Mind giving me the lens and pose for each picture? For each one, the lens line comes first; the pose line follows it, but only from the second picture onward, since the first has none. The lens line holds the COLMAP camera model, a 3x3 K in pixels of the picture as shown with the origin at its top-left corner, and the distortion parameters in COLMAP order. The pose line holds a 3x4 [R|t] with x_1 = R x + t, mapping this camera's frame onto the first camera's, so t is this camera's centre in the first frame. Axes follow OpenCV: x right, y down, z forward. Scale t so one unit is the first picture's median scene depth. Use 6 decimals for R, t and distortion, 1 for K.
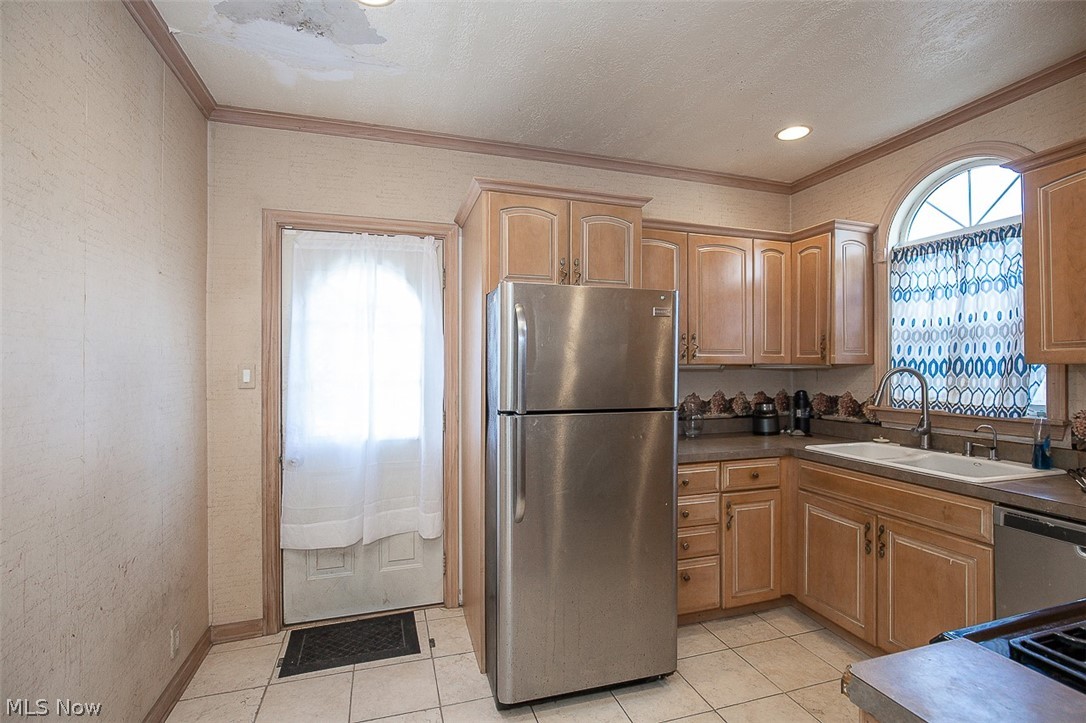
lens RADIAL K [[501.0, 0, 543.4], [0, 501.0, 360.4], [0, 0, 1]] dist [-0.013827, 0.000157]
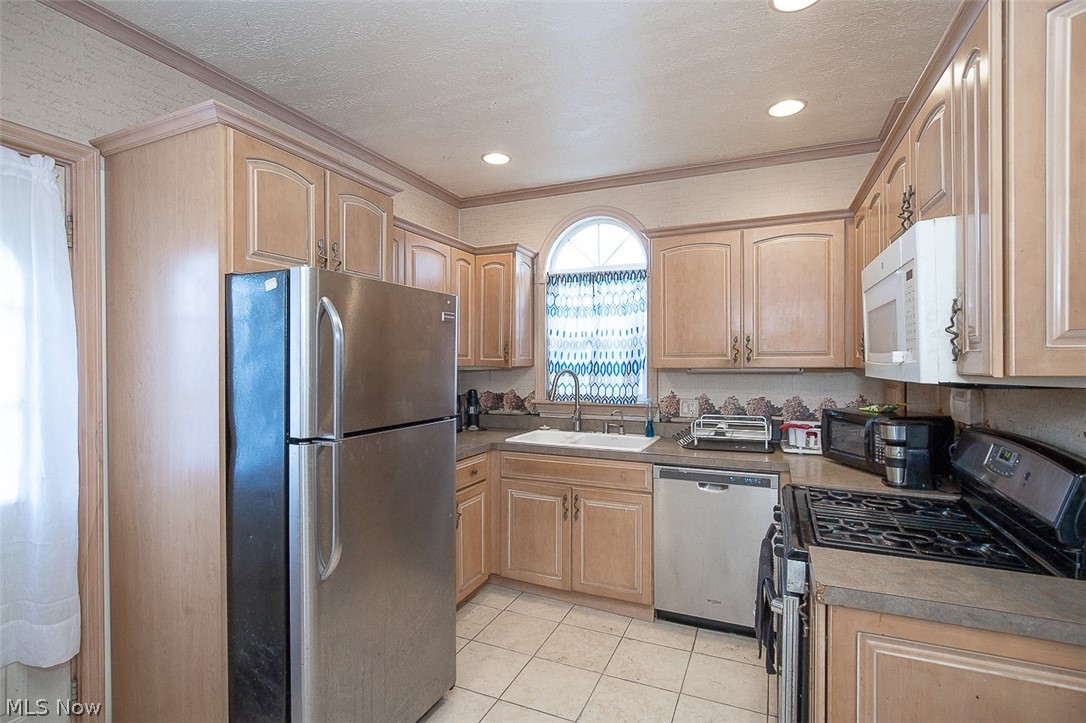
lens RADIAL K [[516.0, 0, 542.4], [0, 516.0, 363.7], [0, 0, 1]] dist [-0.008673, 0.001711]
pose [[0.662546, -0.004919, 0.749005, -0.314880], [-0.008023, 0.999874, 0.013664, -0.018309], [-0.748978, -0.015063, 0.662423, 0.168085]]
